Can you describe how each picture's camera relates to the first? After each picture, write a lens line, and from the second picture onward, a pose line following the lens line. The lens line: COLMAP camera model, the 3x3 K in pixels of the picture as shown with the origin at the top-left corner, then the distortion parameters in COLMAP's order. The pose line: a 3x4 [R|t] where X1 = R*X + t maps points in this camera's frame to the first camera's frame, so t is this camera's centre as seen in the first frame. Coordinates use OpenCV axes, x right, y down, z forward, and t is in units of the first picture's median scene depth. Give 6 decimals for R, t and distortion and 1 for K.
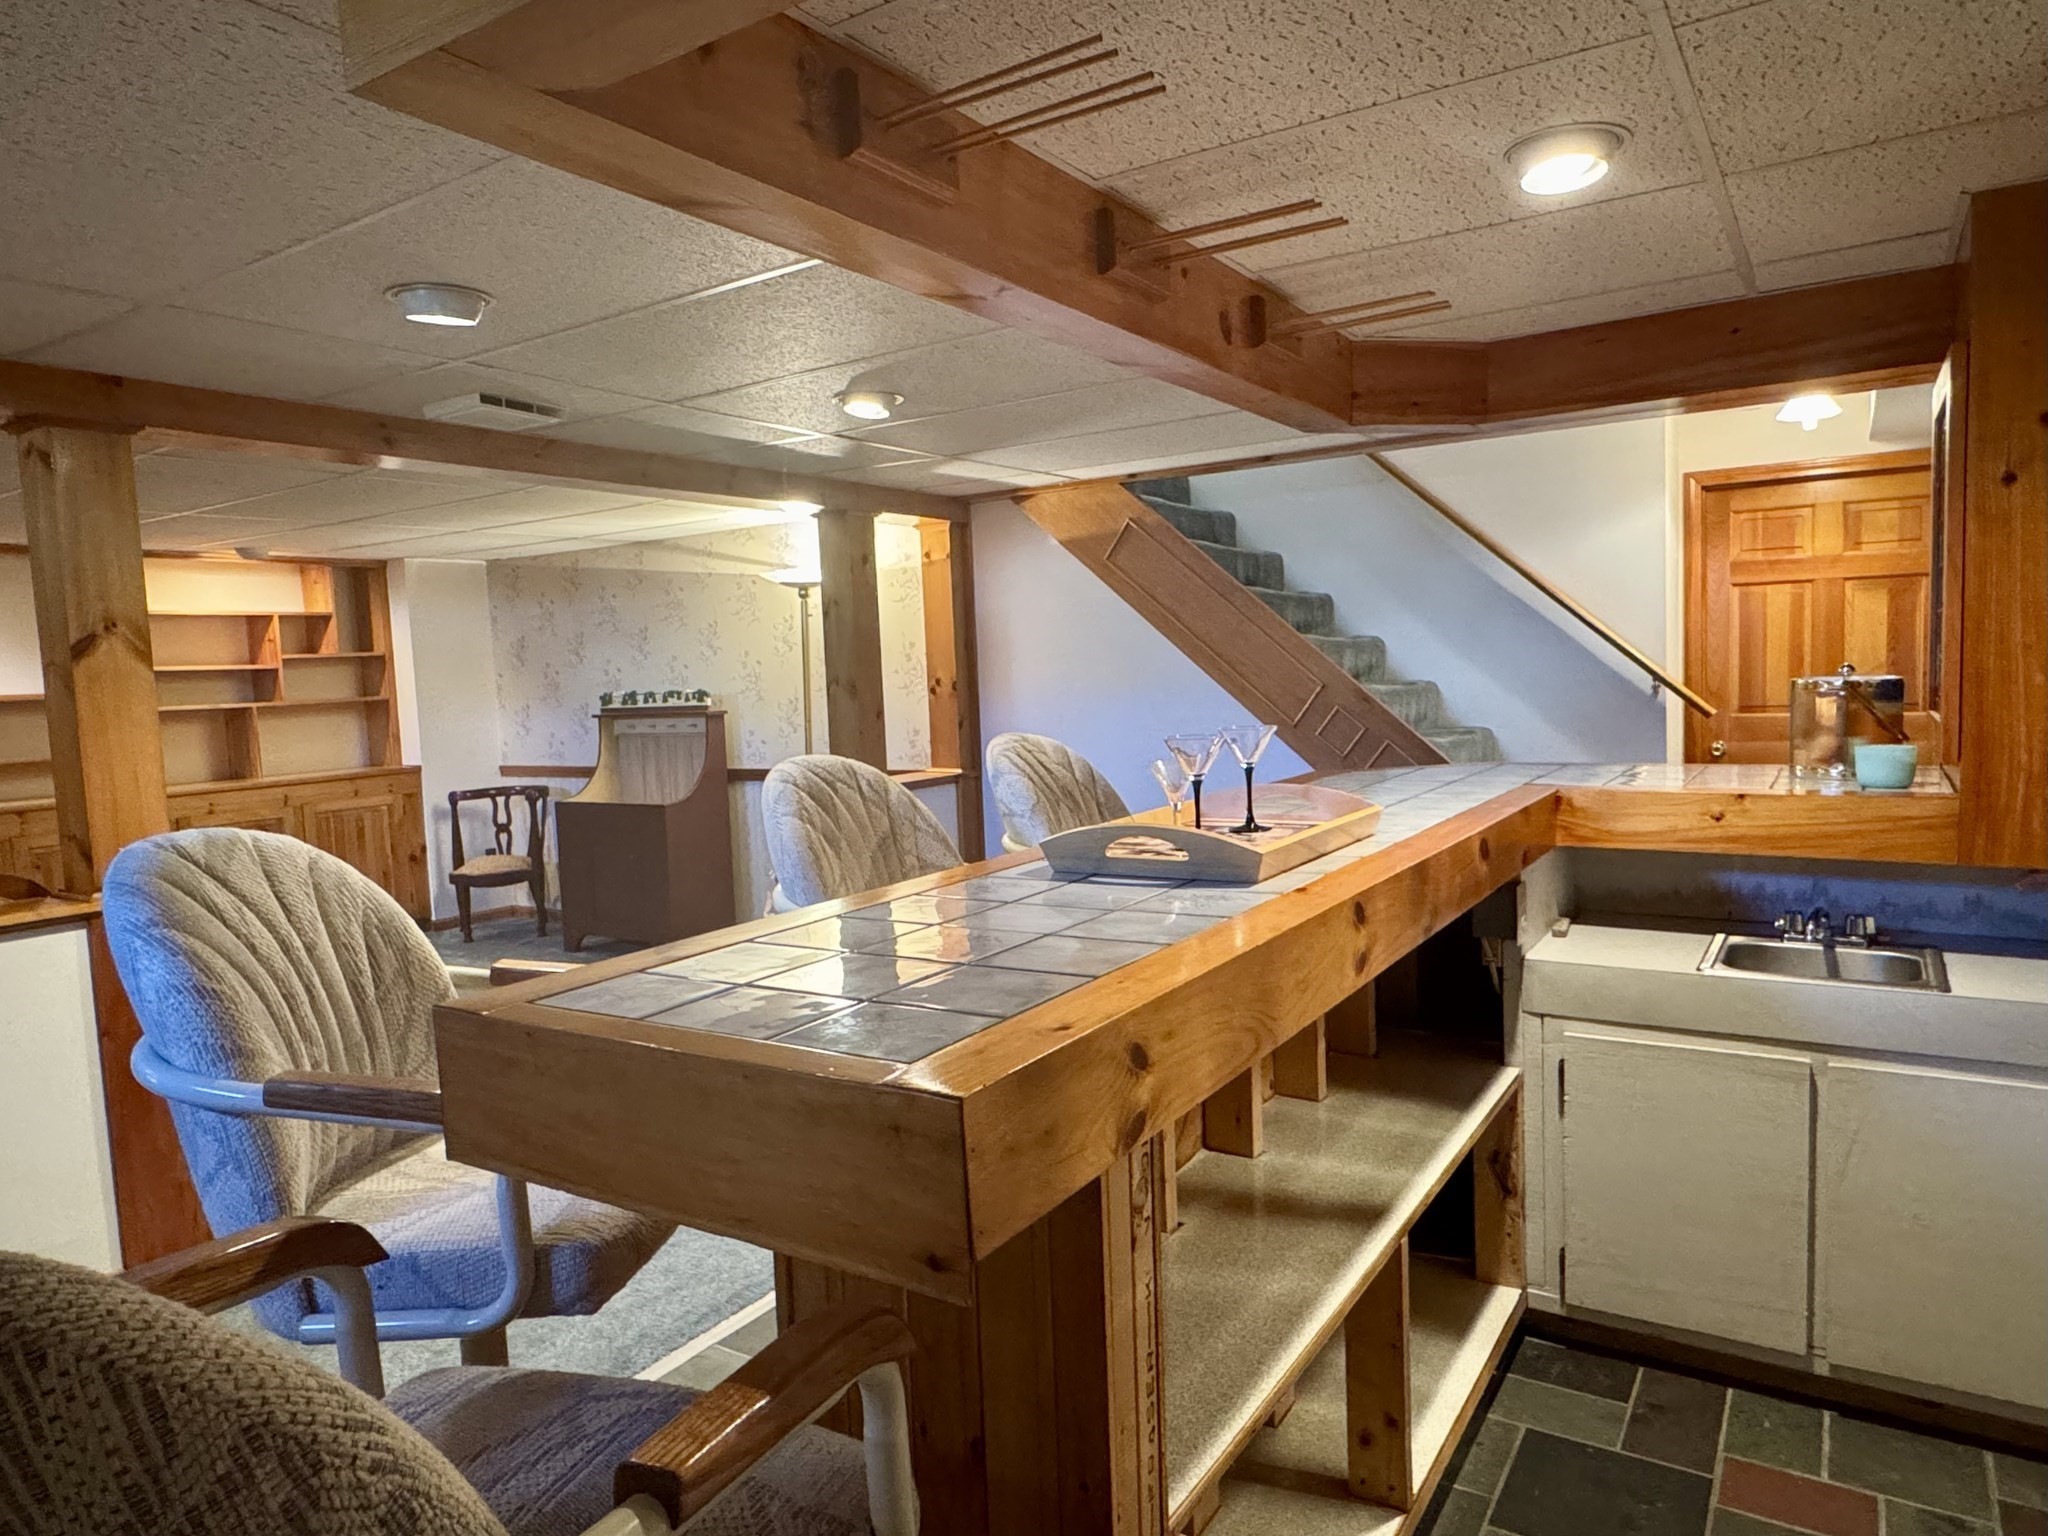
lens RADIAL K [[1272.7, 0, 1024.0], [0, 1272.7, 768.0], [0, 0, 1]] dist [0.001833, 0.000238]
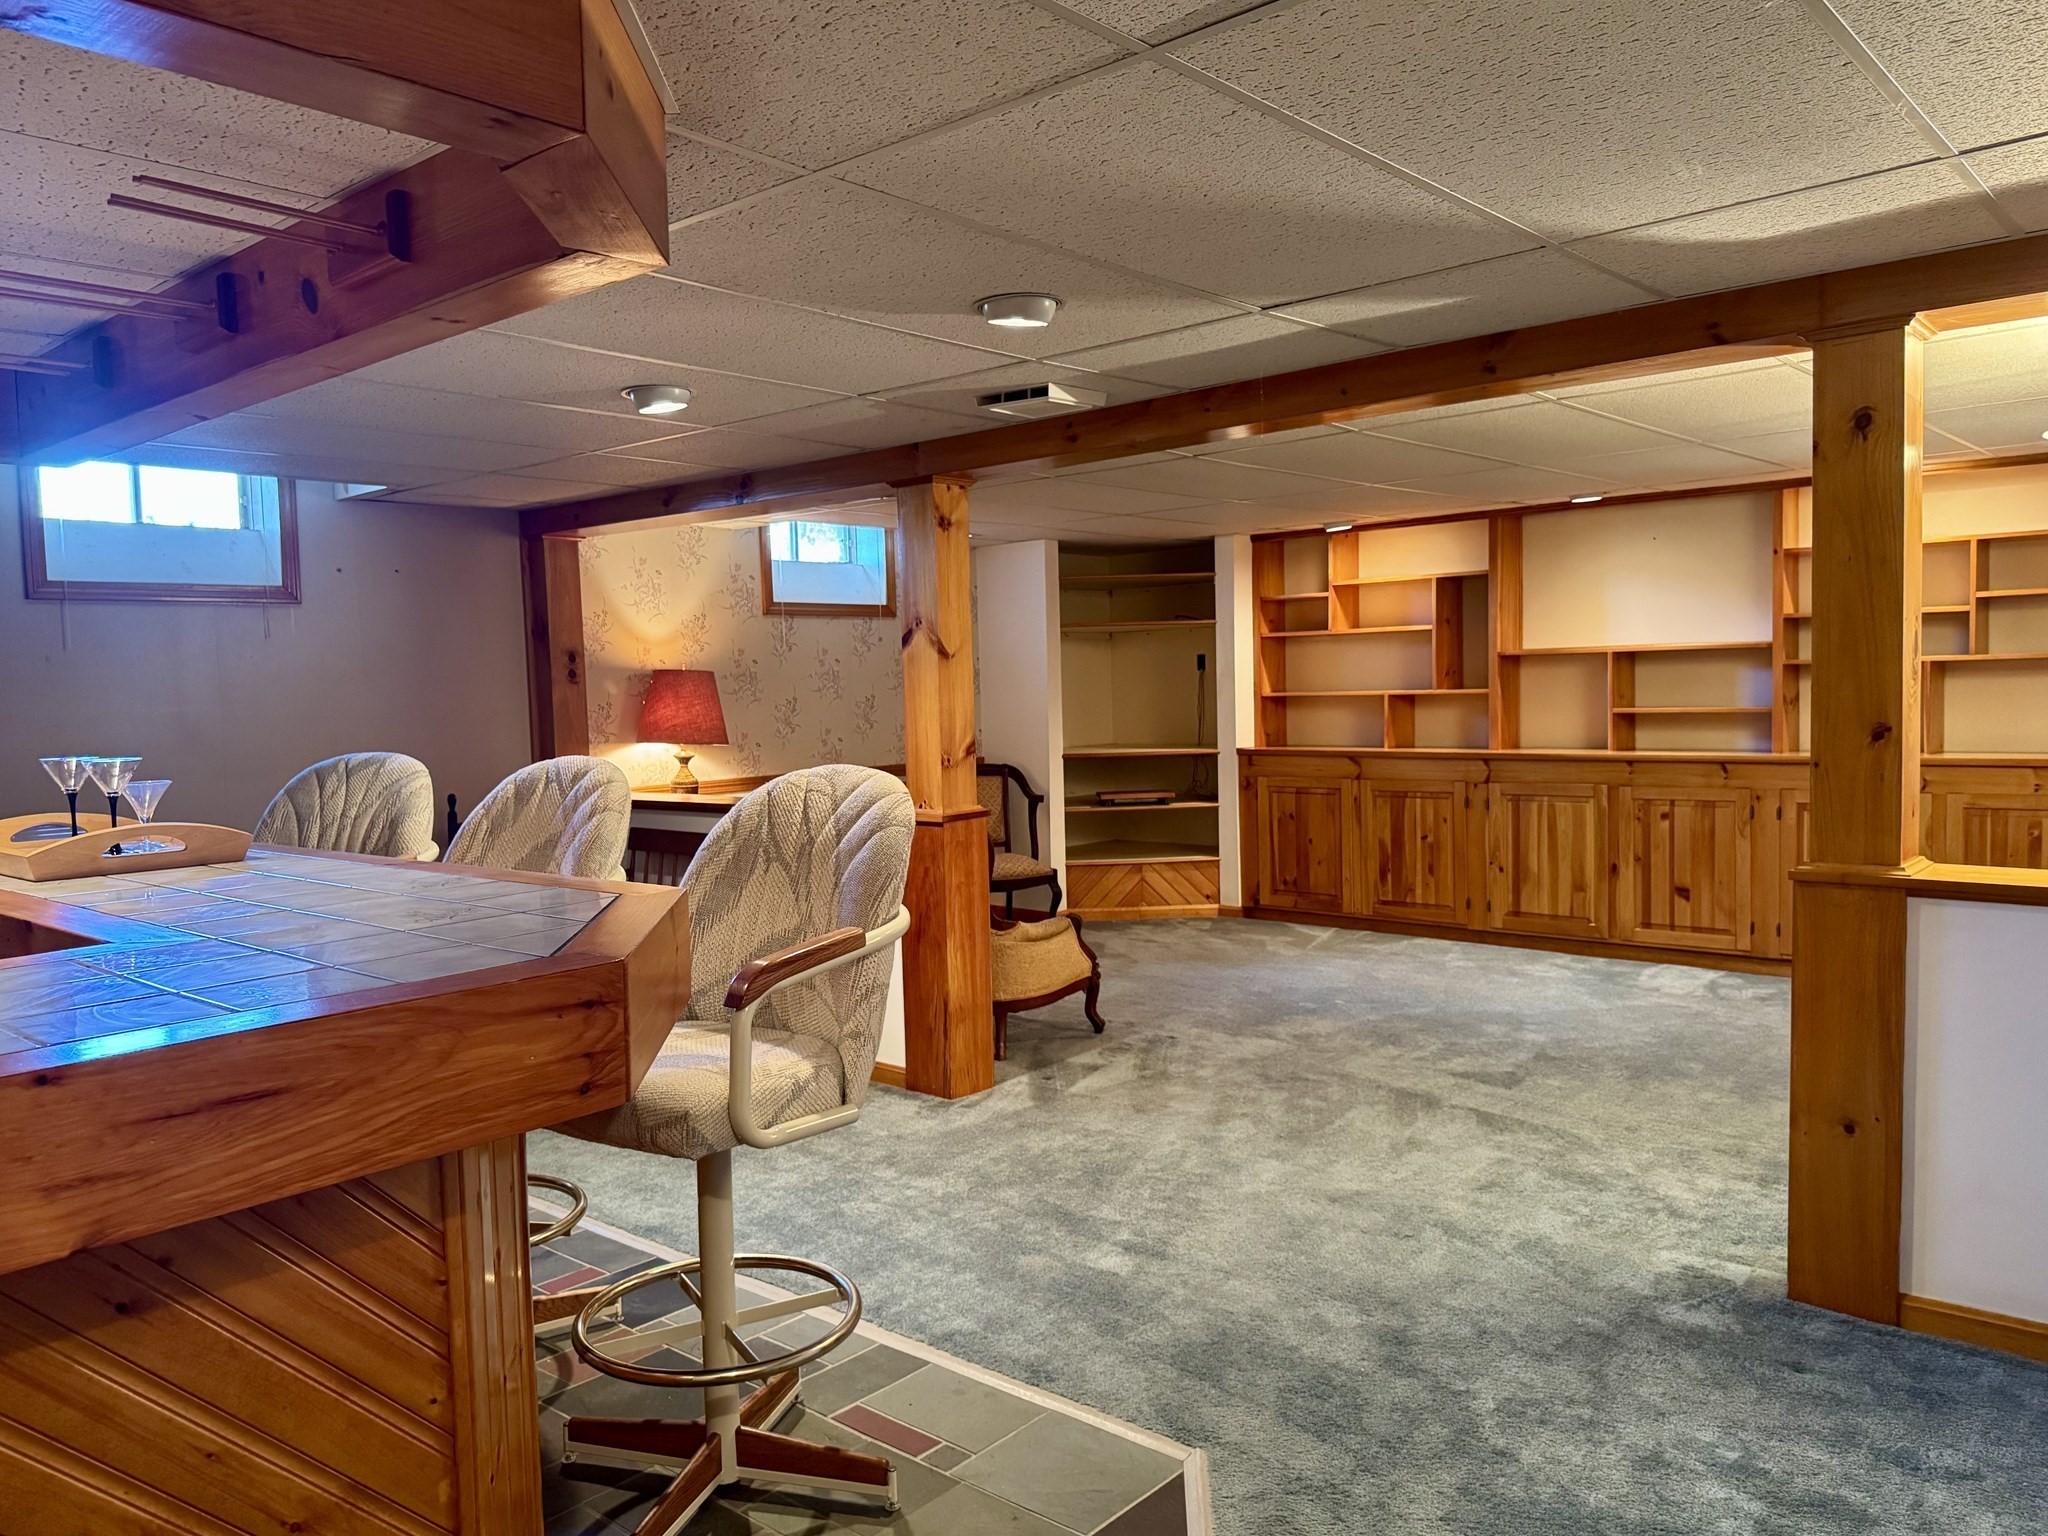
lens RADIAL K [[1476.2, 0, 1024.0], [0, 1476.2, 768.0], [0, 0, 1]] dist [-0.004738, -0.002105]
pose [[-0.136843, 0.104670, -0.985047, 0.418935], [-0.042642, 0.992858, 0.111424, -0.064777], [0.989675, 0.057251, -0.131402, 0.624430]]
